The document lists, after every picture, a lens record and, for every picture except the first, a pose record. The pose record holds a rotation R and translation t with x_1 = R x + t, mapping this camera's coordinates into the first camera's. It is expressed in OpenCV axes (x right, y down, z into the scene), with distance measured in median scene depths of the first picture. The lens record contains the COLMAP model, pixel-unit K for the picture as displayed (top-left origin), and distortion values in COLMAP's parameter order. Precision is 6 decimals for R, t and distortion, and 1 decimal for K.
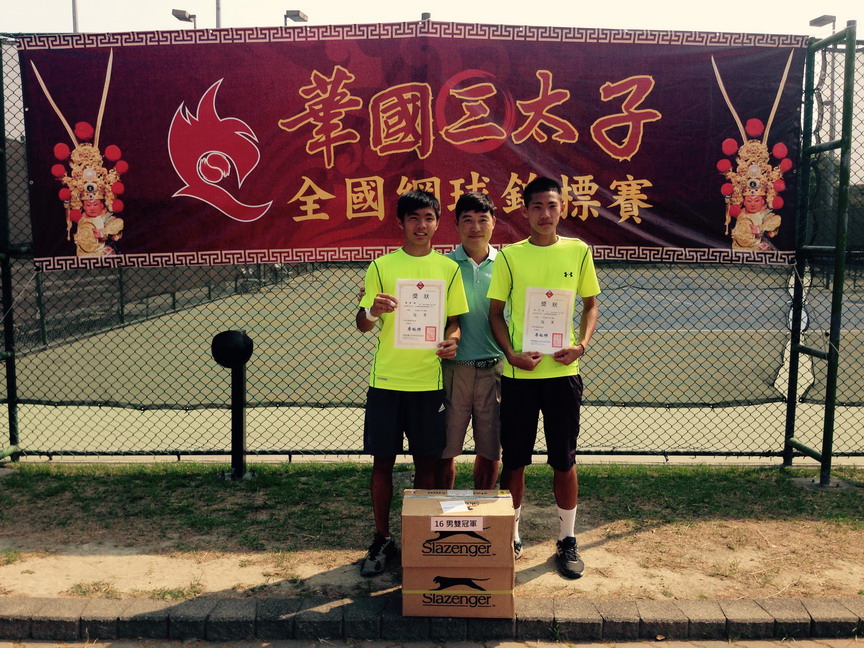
lens RADIAL K [[943.3, 0, 463.1], [0, 943.3, 337.7], [0, 0, 1]] dist [0.072486, 0.000000]
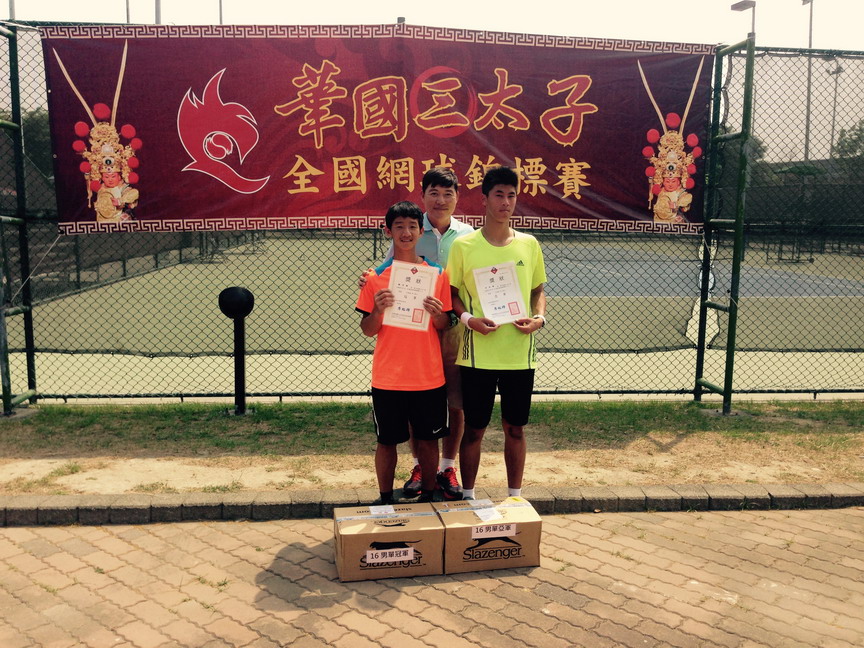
lens RADIAL K [[943.3, 0, 484.3], [0, 943.3, 354.6], [0, 0, 1]] dist [0.072486, 0.000000]
pose [[0.995454, -0.005287, 0.095094, -0.050446], [0.000859, 0.998916, 0.046552, 0.021460], [-0.095237, -0.046259, 0.994379, -0.197511]]
